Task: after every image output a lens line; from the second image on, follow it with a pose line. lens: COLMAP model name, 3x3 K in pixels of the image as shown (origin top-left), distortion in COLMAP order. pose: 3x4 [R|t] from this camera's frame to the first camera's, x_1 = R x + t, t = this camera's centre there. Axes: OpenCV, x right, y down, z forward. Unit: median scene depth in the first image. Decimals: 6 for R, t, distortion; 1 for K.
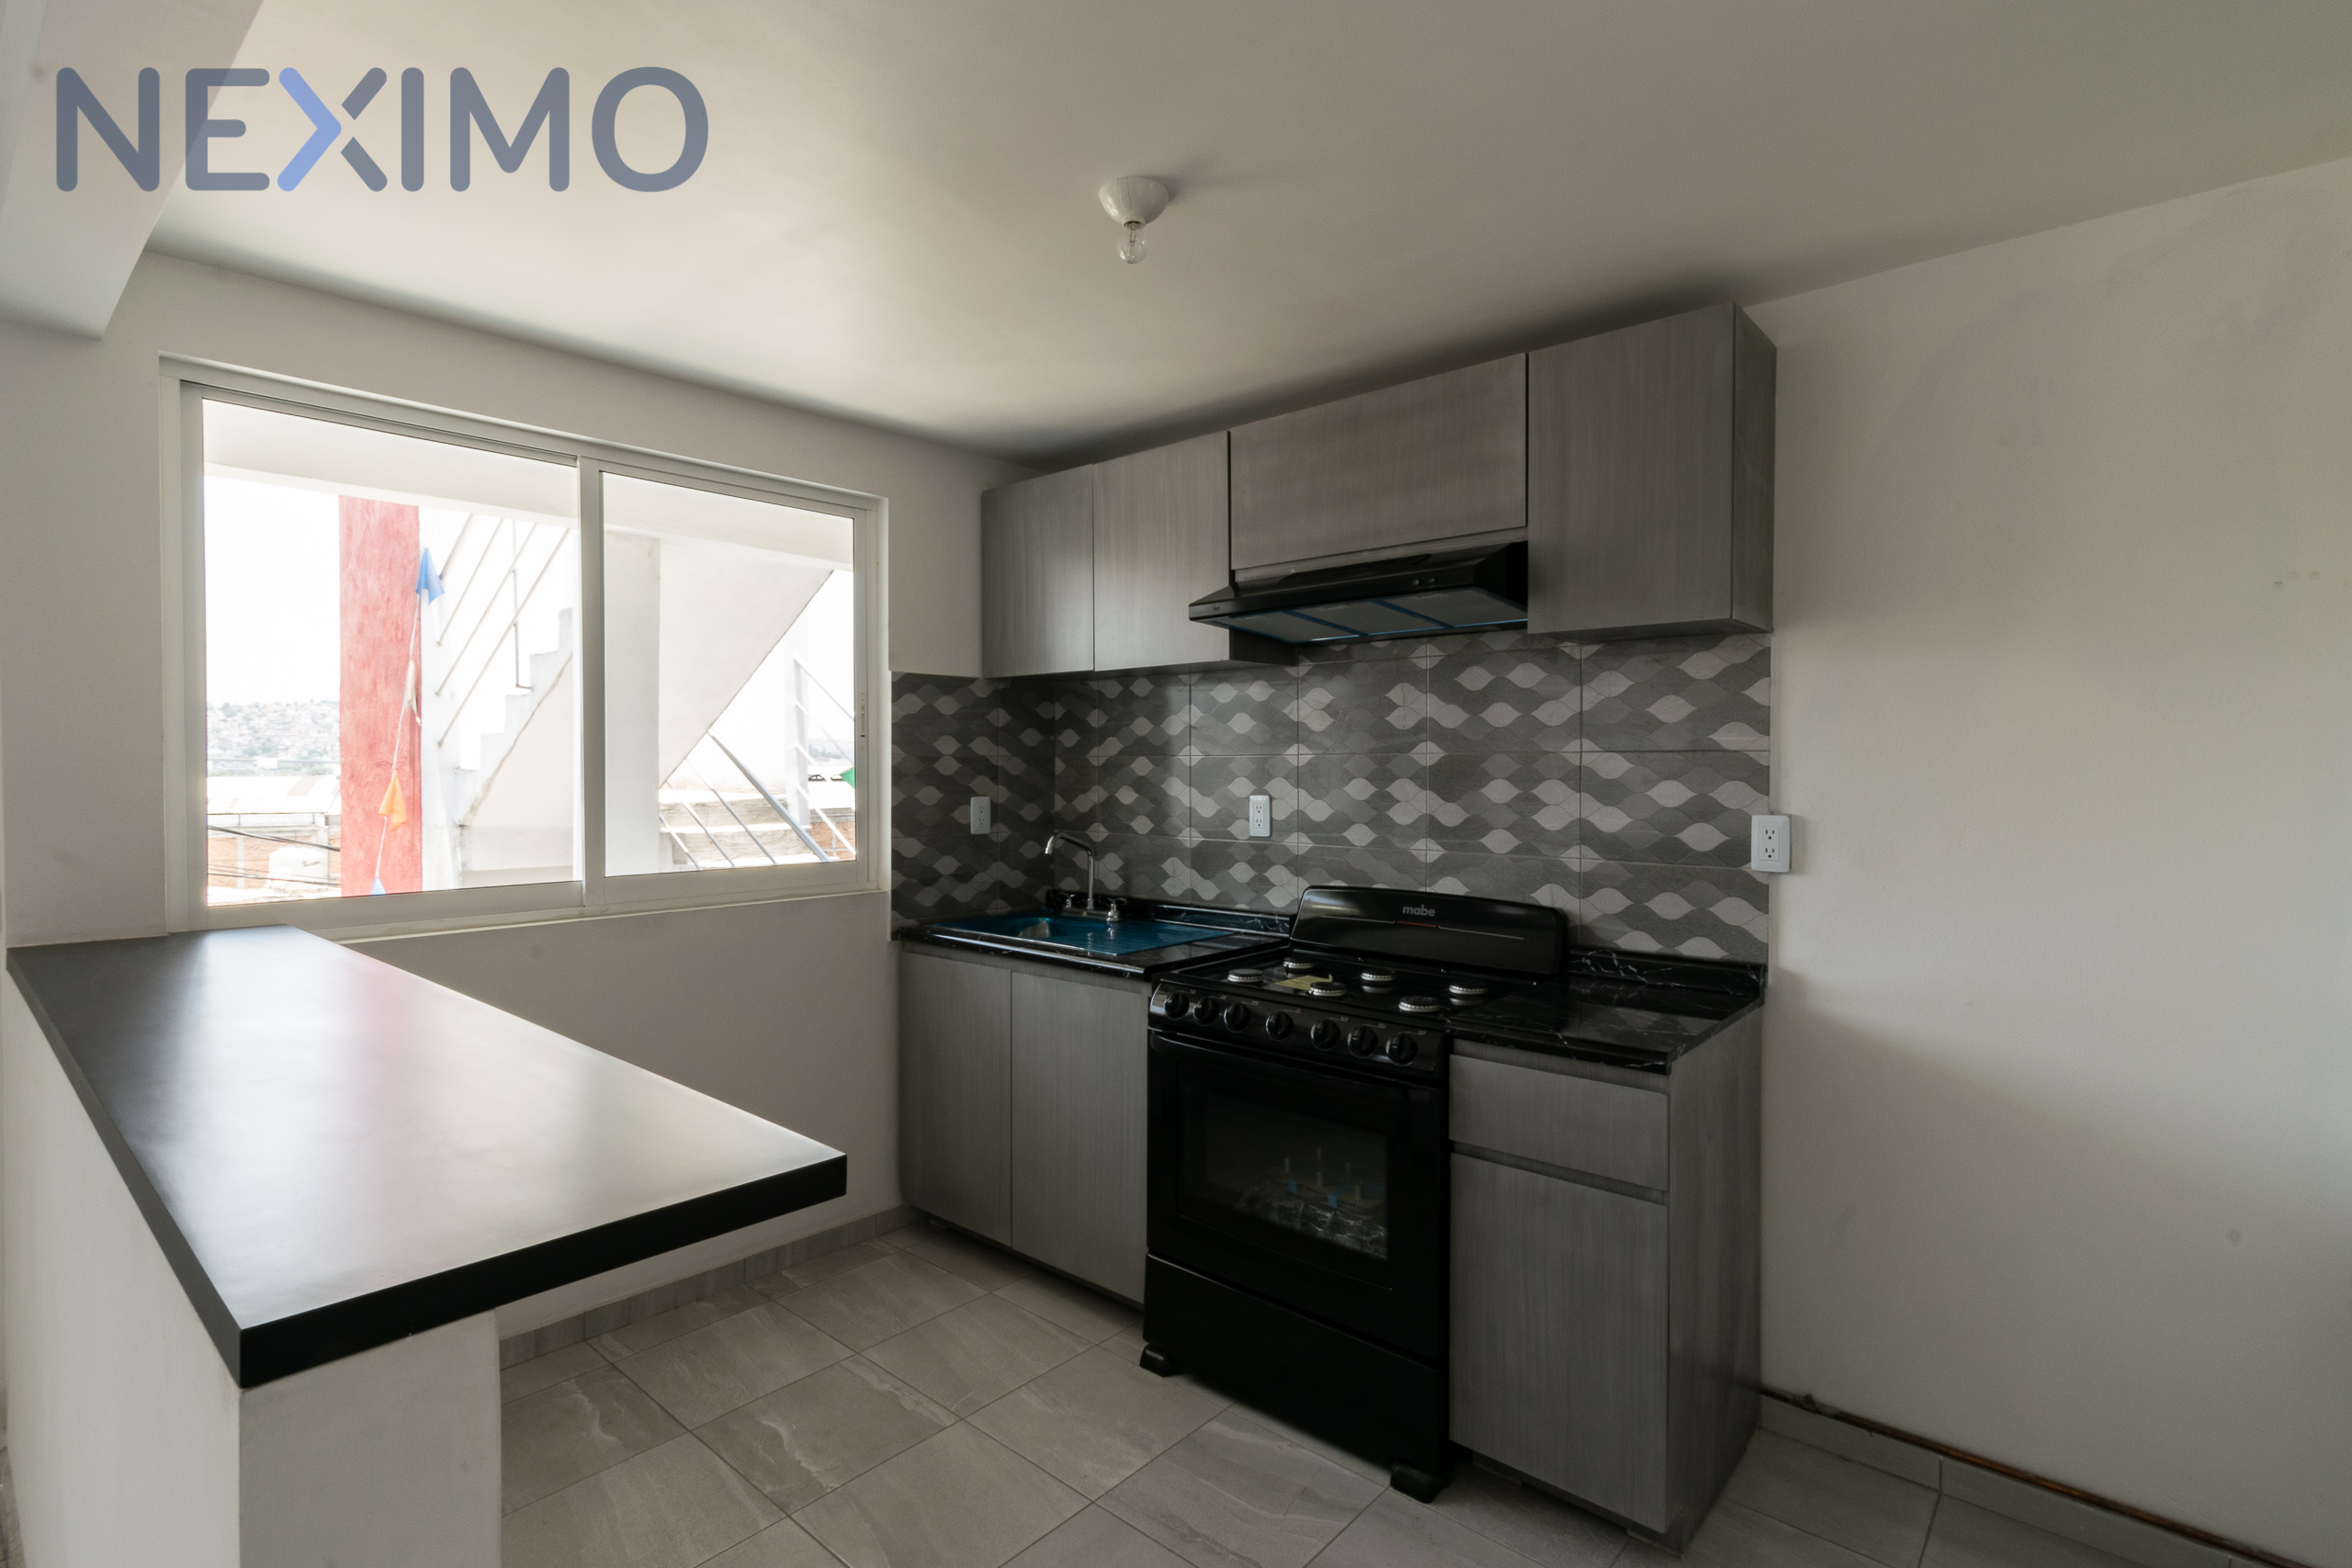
lens RADIAL K [[1078.2, 0, 1207.5], [0, 1078.2, 773.0], [0, 0, 1]] dist [0.003987, -0.000729]
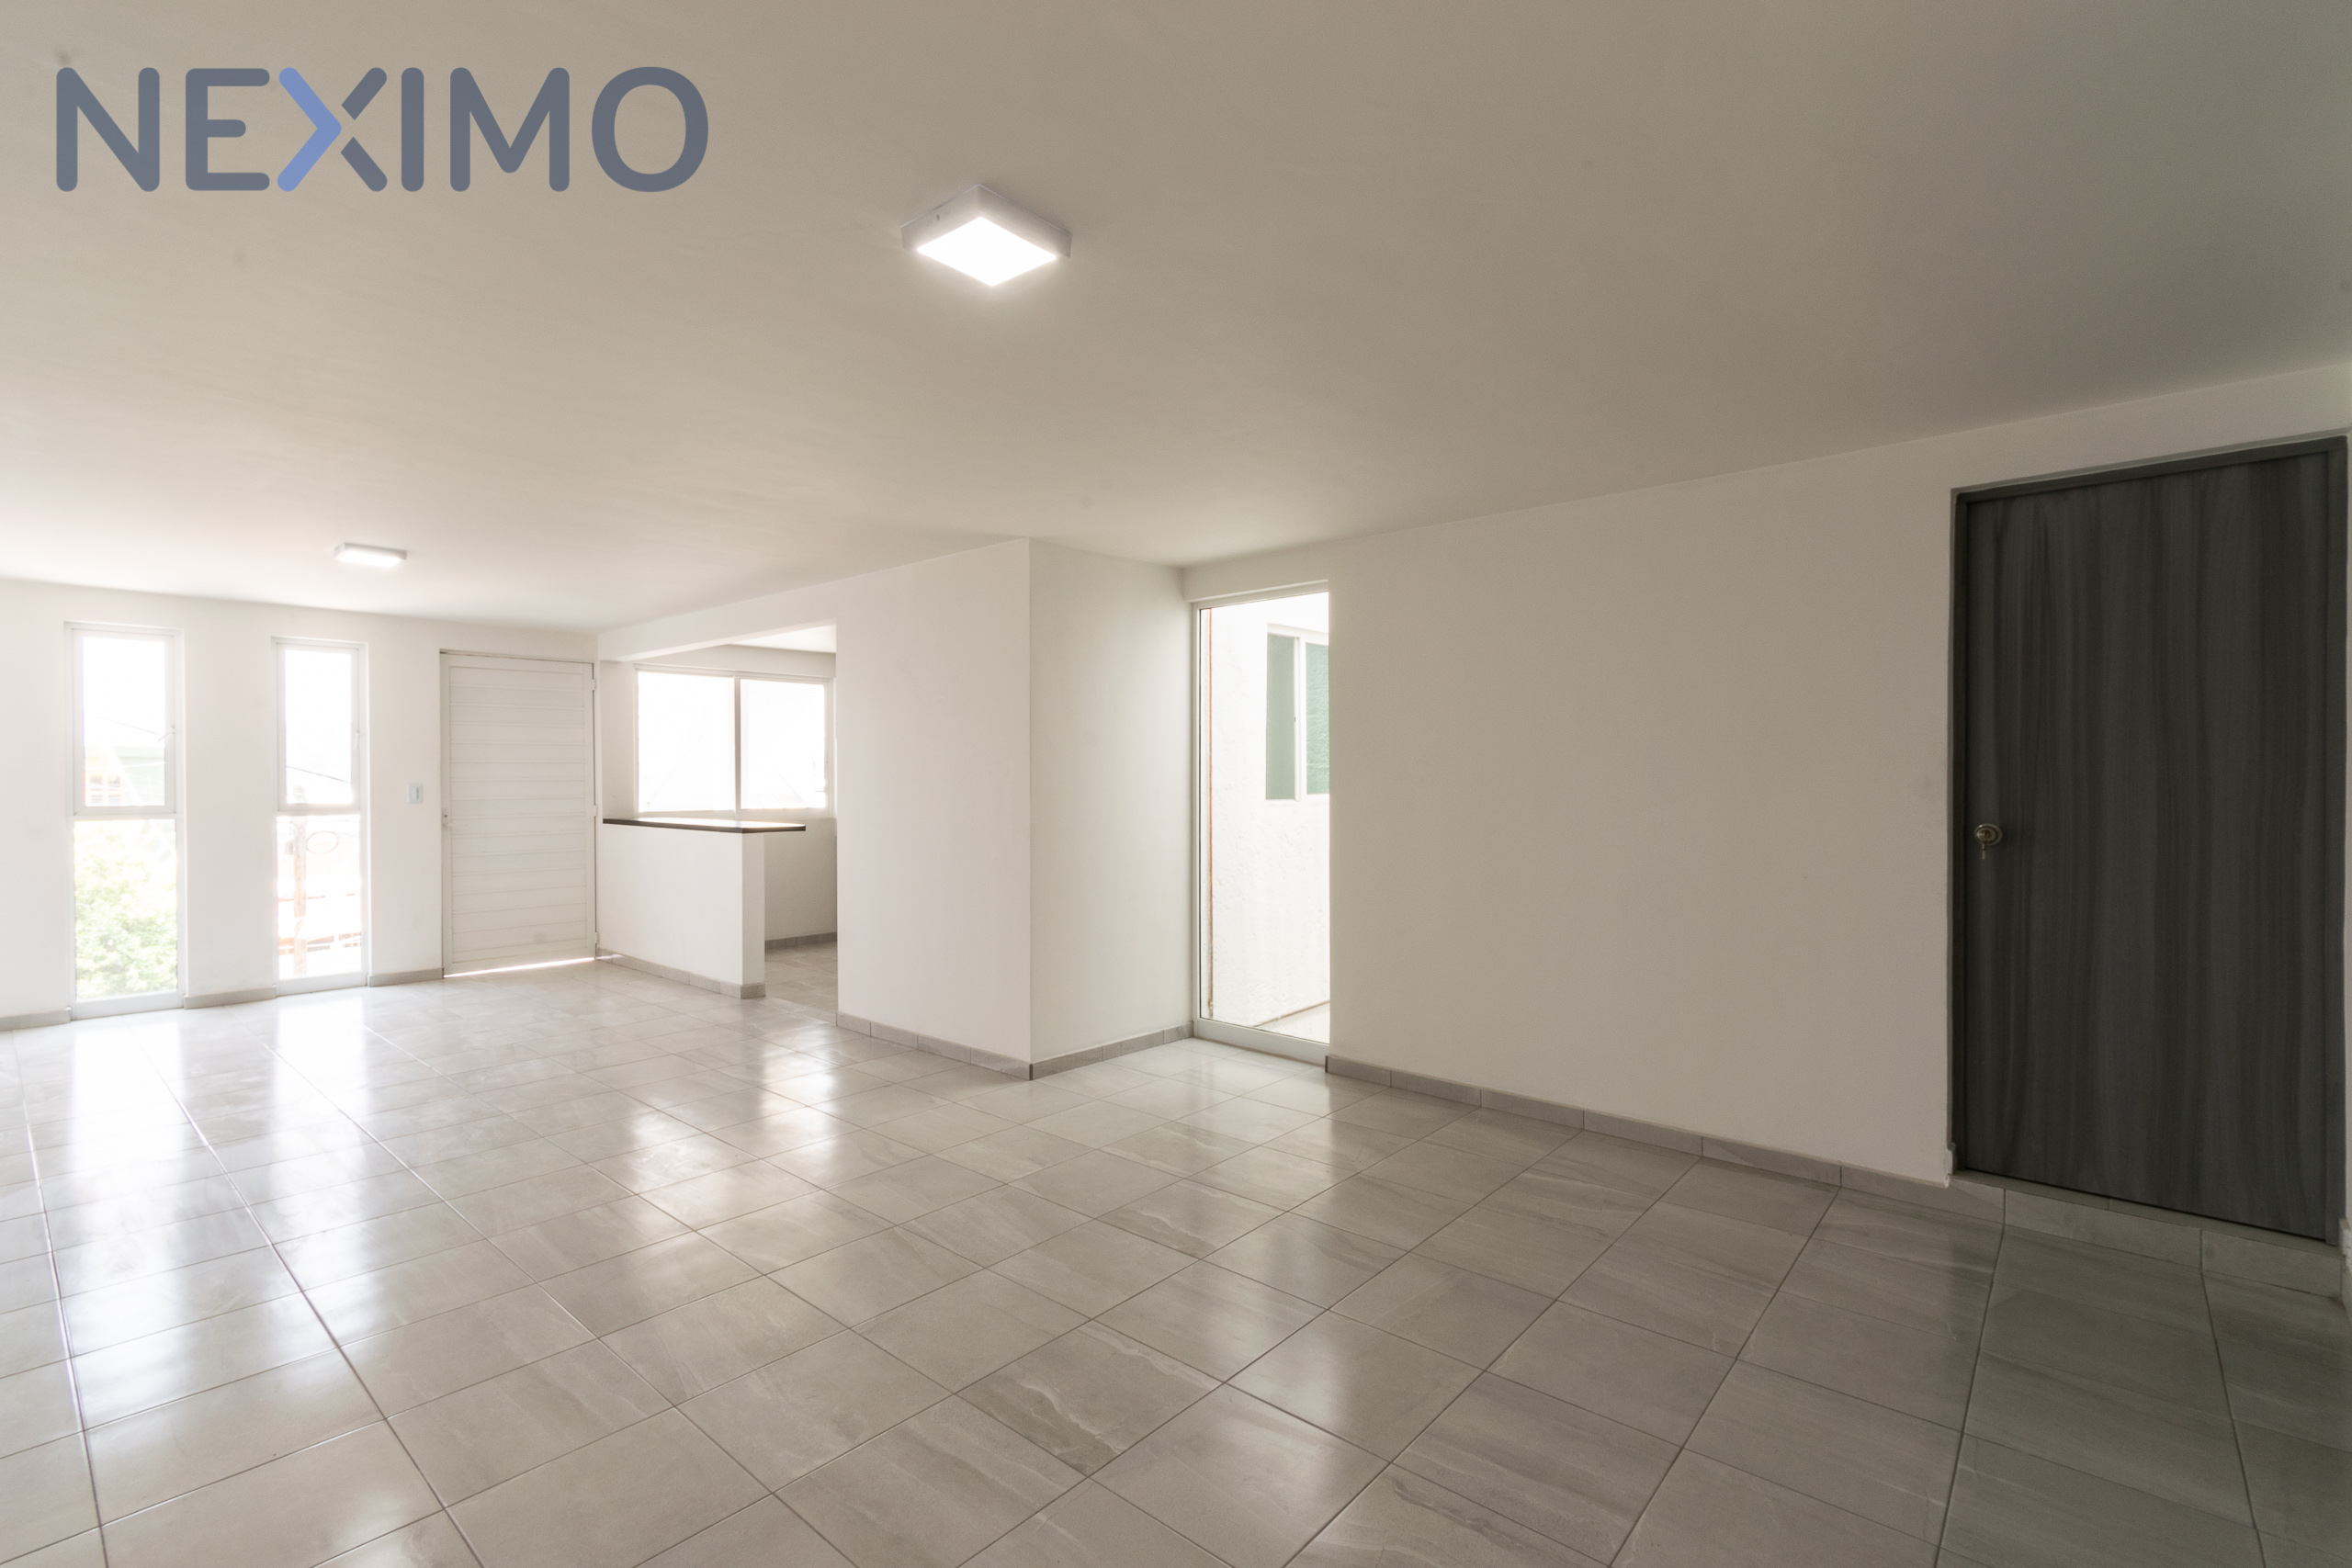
lens RADIAL K [[1078.2, 0, 1209.4], [0, 1078.2, 785.1], [0, 0, 1]] dist [0.003987, -0.000729]
pose [[0.999971, 0.000359, 0.007622, 0.767584], [-0.000394, 0.999989, 0.004622, 0.013835], [-0.007620, -0.004625, 0.999960, -2.139719]]
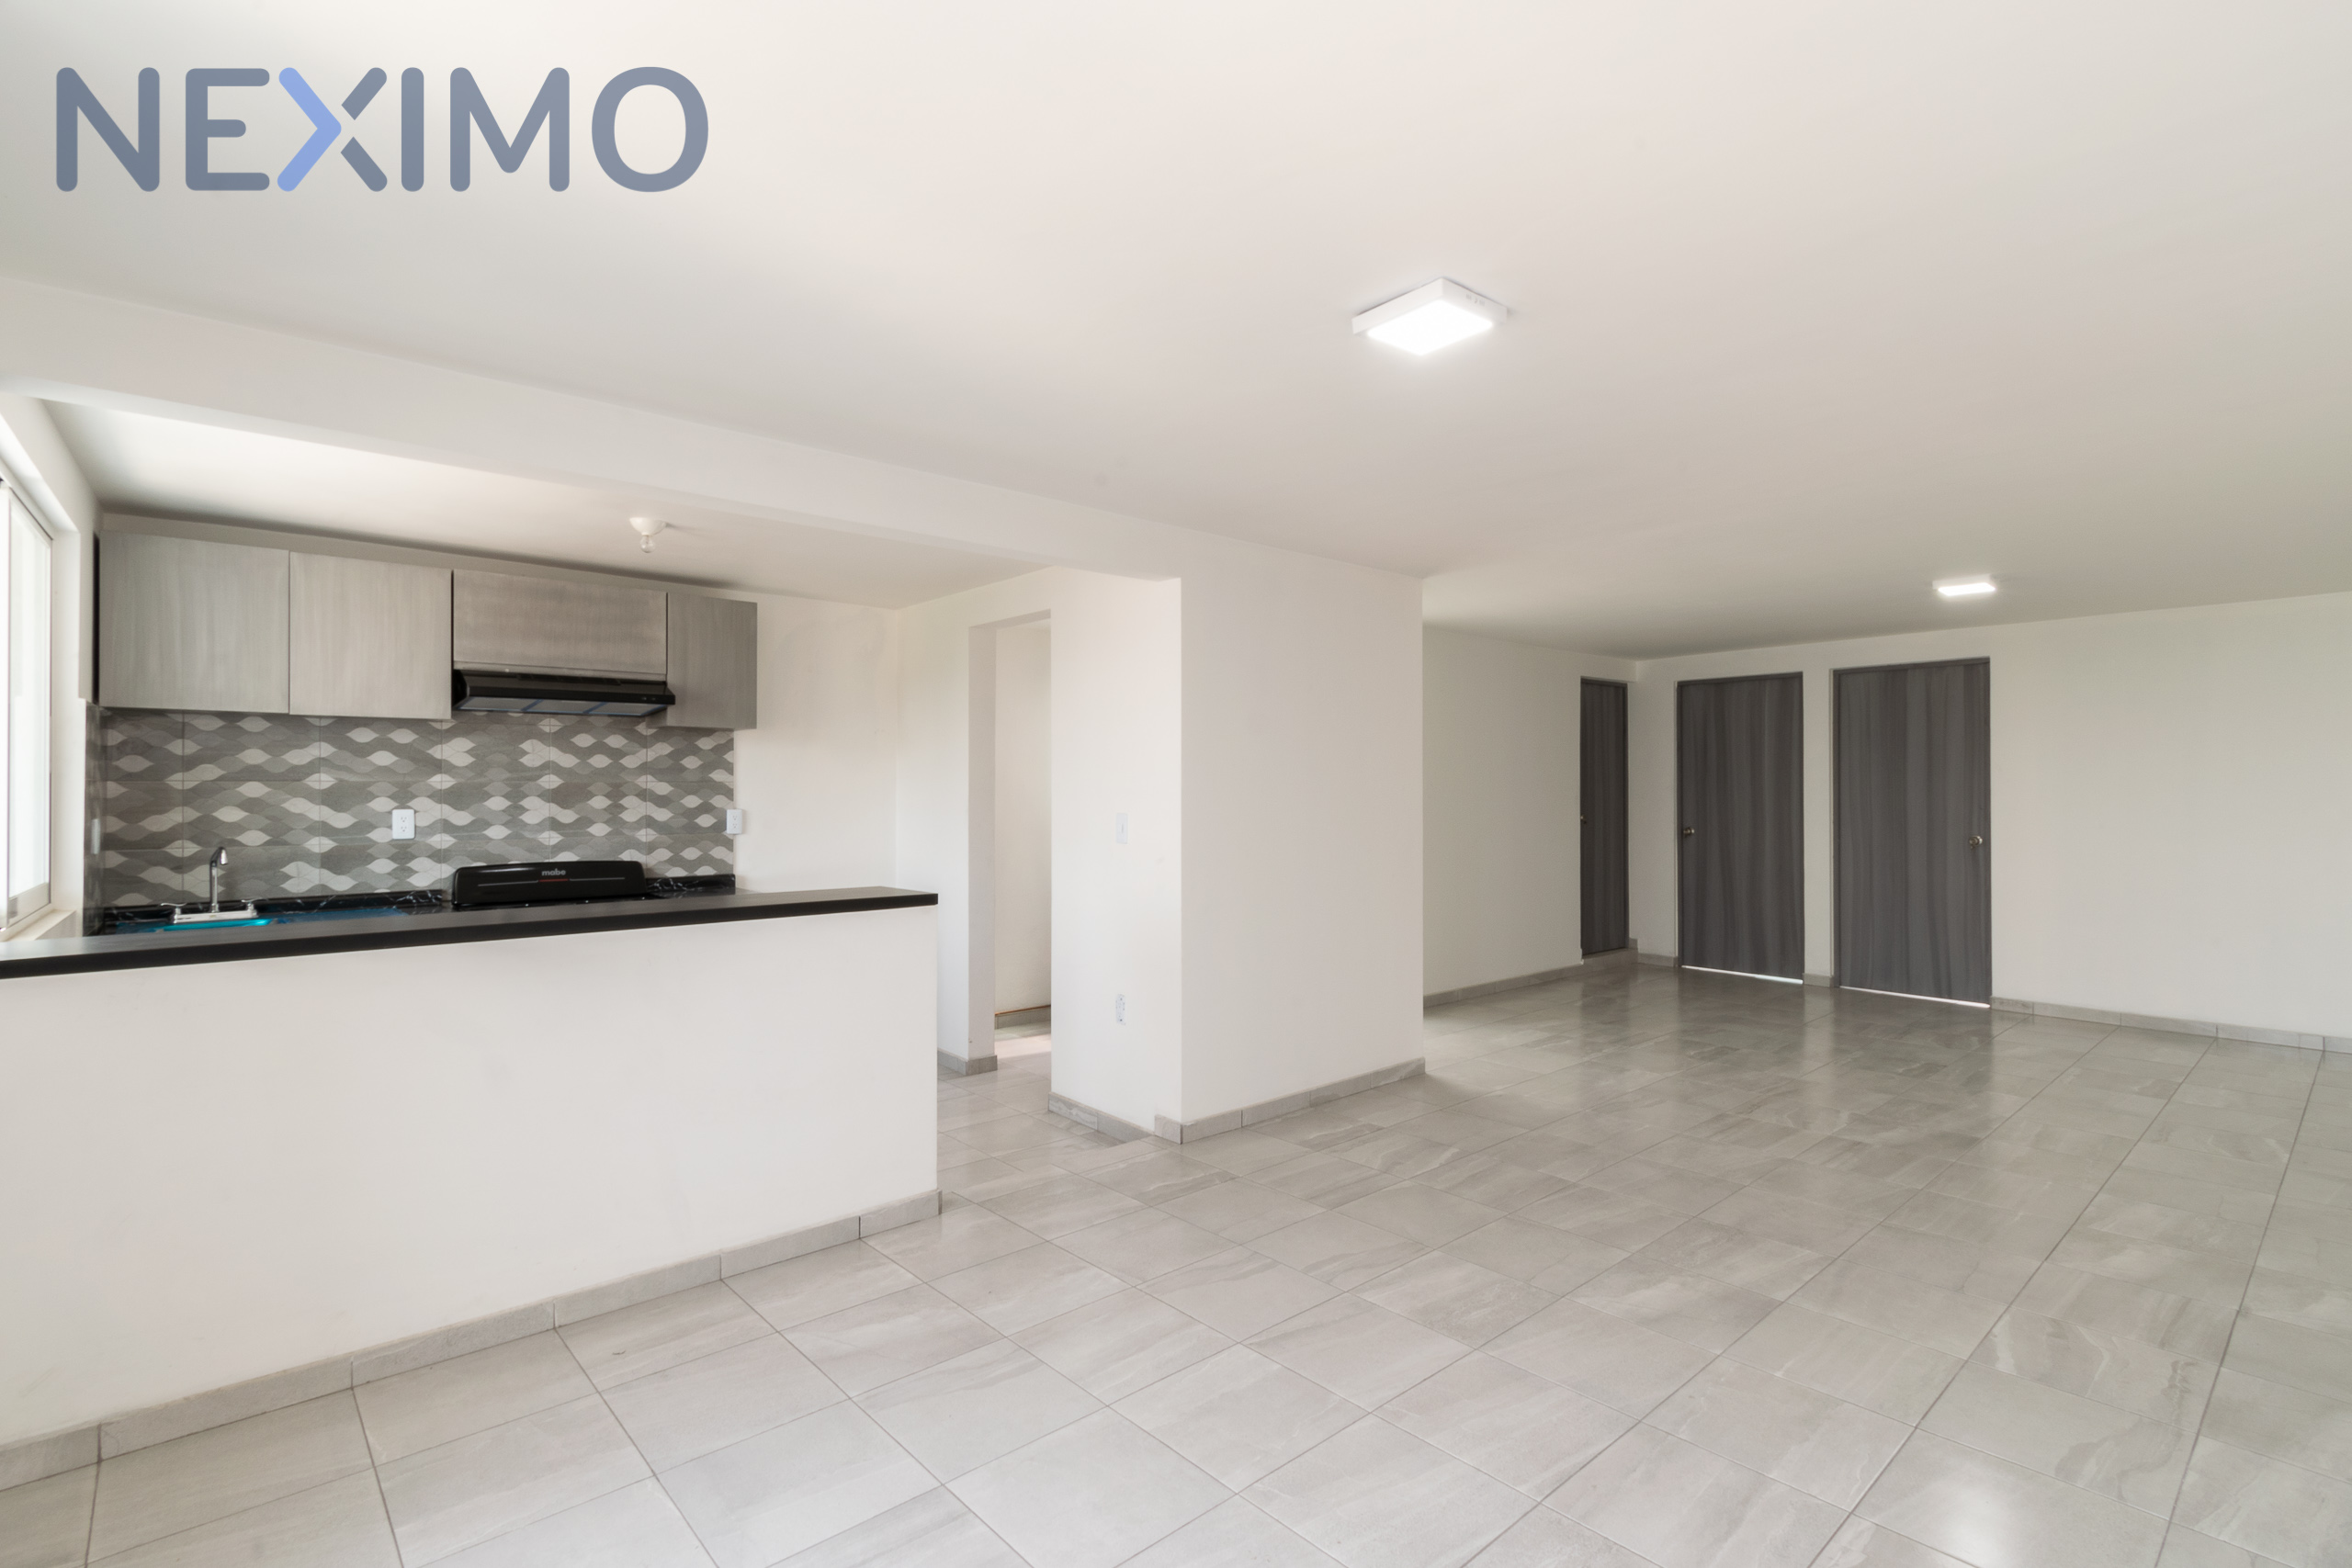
lens RADIAL K [[1107.1, 0, 1199.8], [0, 1107.1, 784.8], [0, 0, 1]] dist [0.005356, 0.000053]
pose [[0.118834, 0.000605, 0.992914, -1.470359], [0.005843, 0.999982, -0.001309, -0.004558], [-0.992897, 0.005957, 0.118828, -0.242579]]
